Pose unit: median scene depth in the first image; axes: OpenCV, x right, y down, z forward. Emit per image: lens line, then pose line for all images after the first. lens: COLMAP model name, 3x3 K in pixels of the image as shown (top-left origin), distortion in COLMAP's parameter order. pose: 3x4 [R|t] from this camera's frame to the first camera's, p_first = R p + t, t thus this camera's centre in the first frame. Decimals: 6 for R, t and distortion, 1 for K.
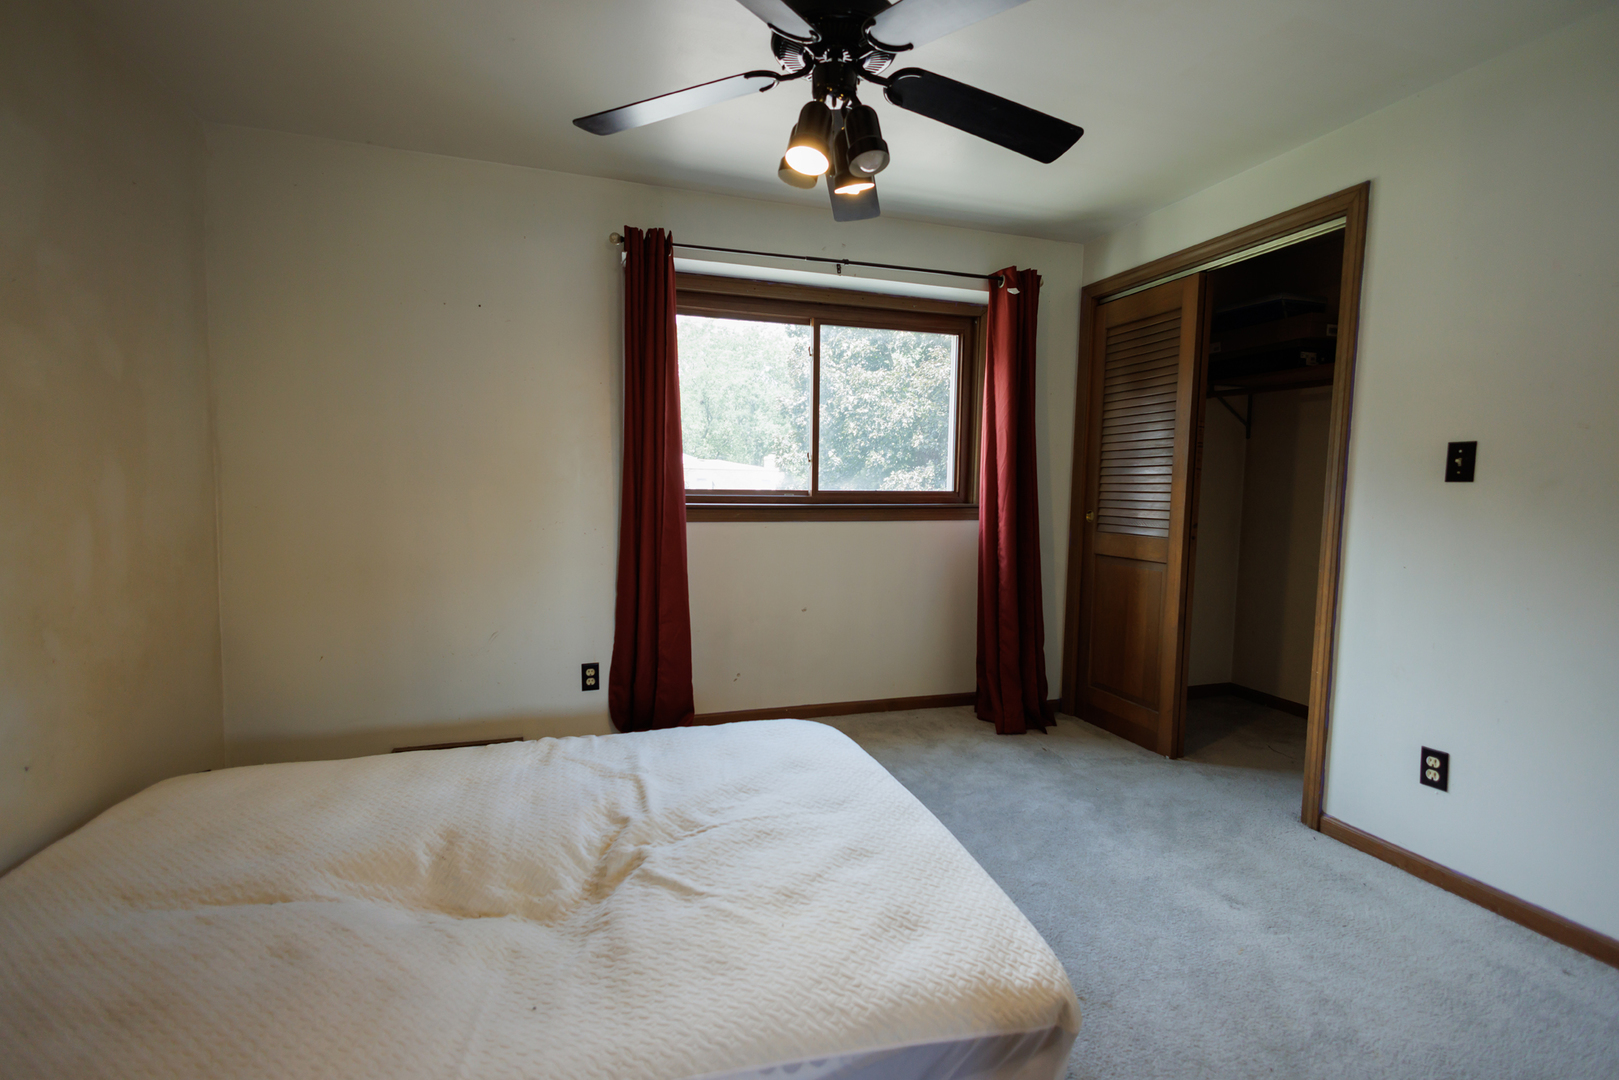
lens RADIAL K [[743.6, 0, 812.4], [0, 743.6, 540.5], [0, 0, 1]] dist [0.007819, 0.000096]
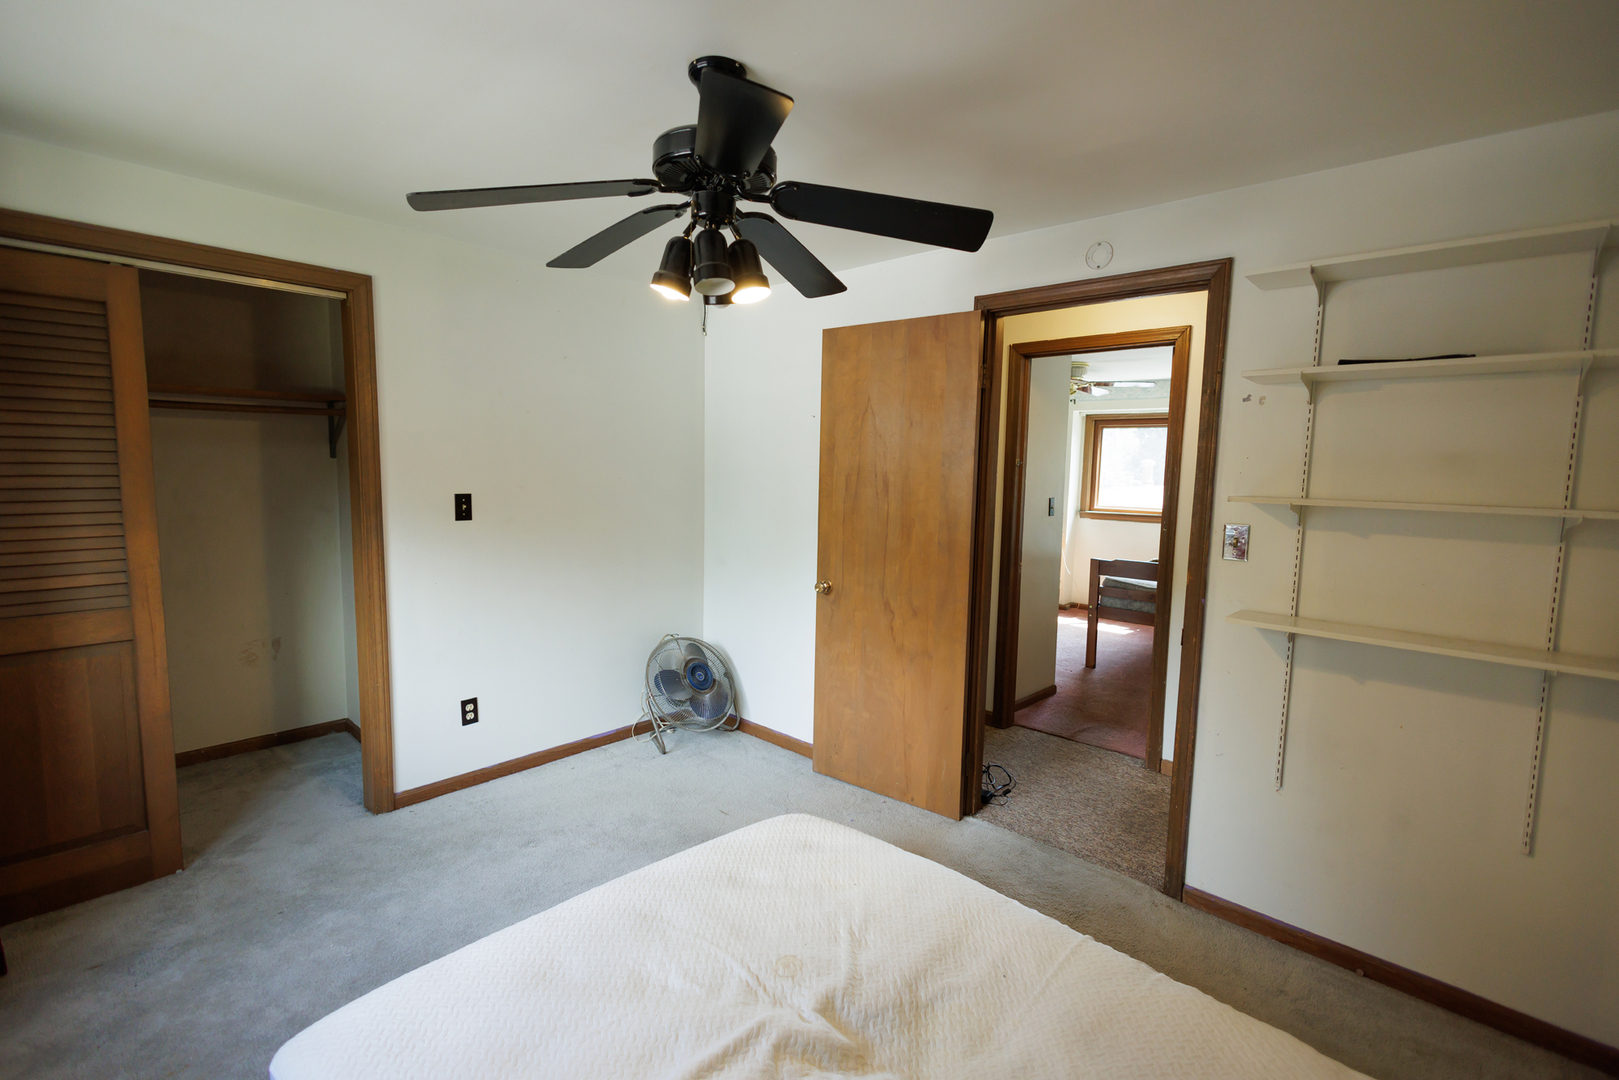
lens RADIAL K [[743.6, 0, 812.4], [0, 743.6, 540.5], [0, 0, 1]] dist [0.007819, 0.000096]
pose [[-0.492347, -0.112460, 0.863103, -0.650873], [0.037709, 0.987931, 0.150236, -0.199150], [-0.869582, 0.106515, -0.482164, 0.941017]]
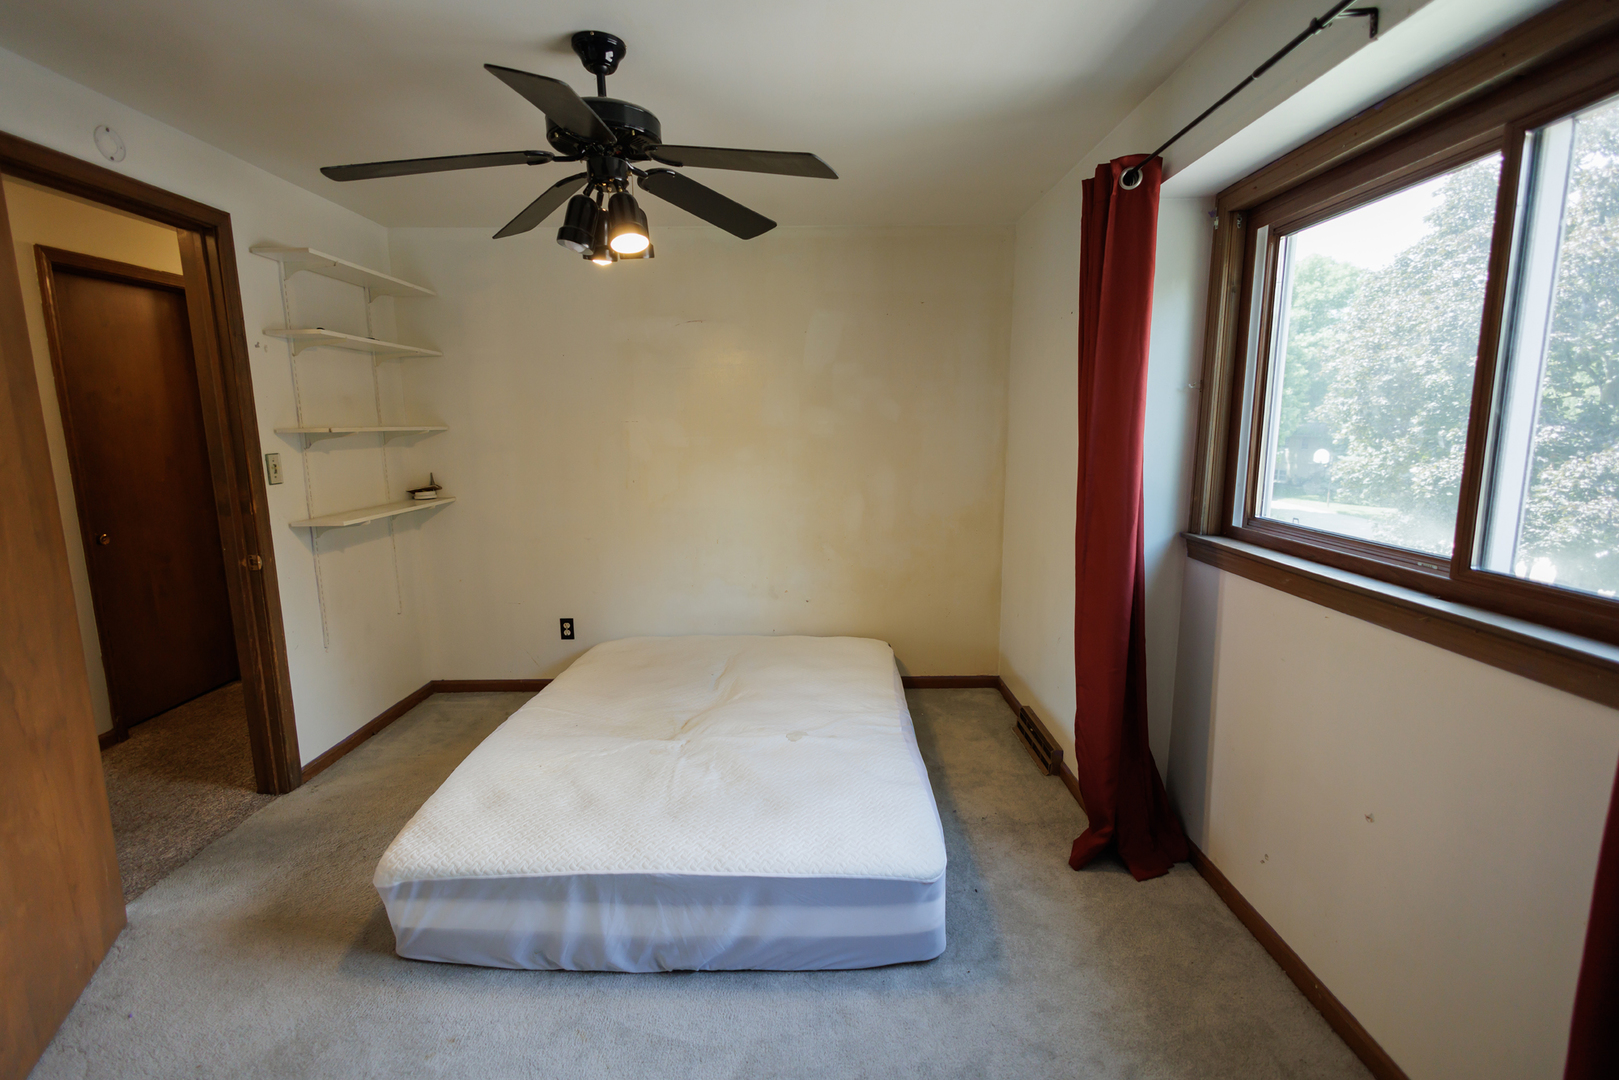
lens RADIAL K [[743.6, 0, 812.4], [0, 743.6, 540.5], [0, 0, 1]] dist [0.007819, 0.000096]
pose [[-0.300123, 0.138430, -0.943802, 0.721334], [-0.072915, 0.983190, 0.167394, -0.174882], [0.951110, 0.119056, -0.284984, 1.115645]]
